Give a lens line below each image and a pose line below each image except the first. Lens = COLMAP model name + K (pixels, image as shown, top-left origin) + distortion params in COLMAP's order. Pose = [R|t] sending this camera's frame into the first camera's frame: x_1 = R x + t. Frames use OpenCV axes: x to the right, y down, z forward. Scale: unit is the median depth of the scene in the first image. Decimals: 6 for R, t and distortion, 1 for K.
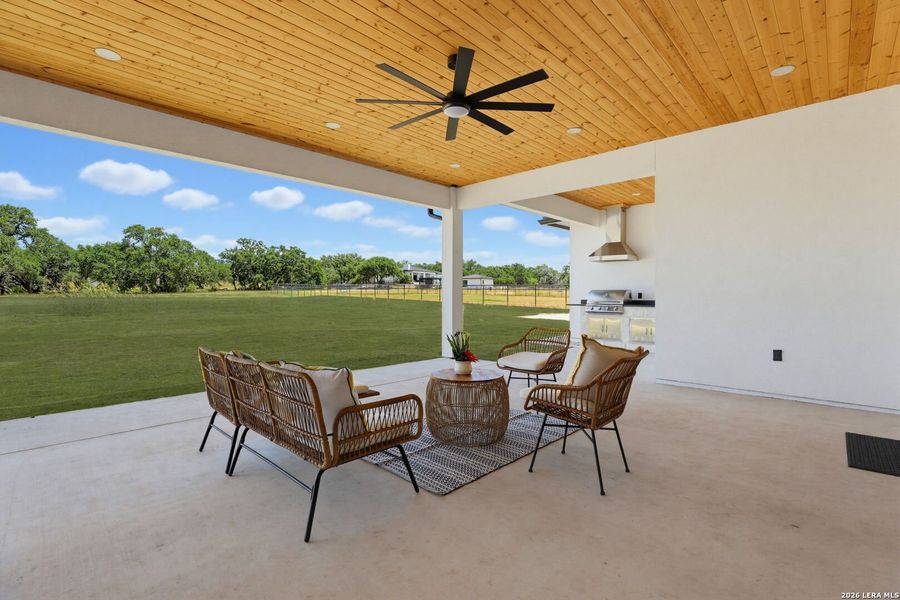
lens RADIAL K [[412.0, 0, 451.6], [0, 412.0, 290.7], [0, 0, 1]] dist [-0.018876, 0.000909]
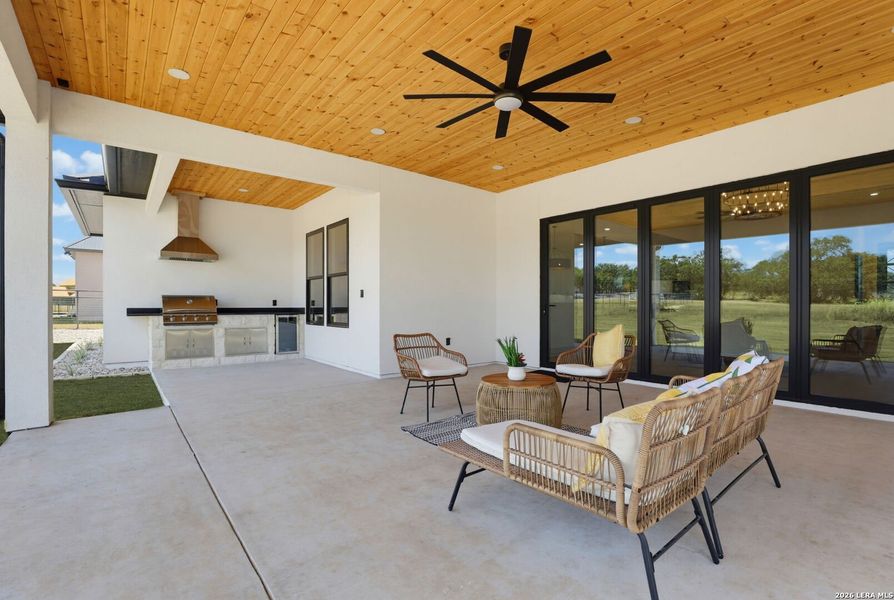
lens RADIAL K [[415.1, 0, 450.1], [0, 415.1, 304.2], [0, 0, 1]] dist [-0.000344, -0.000090]
pose [[0.130820, 0.000173, 0.991406, -0.443491], [-0.006381, 0.999979, 0.000667, 0.015012], [-0.991386, -0.006413, 0.130818, 0.463328]]
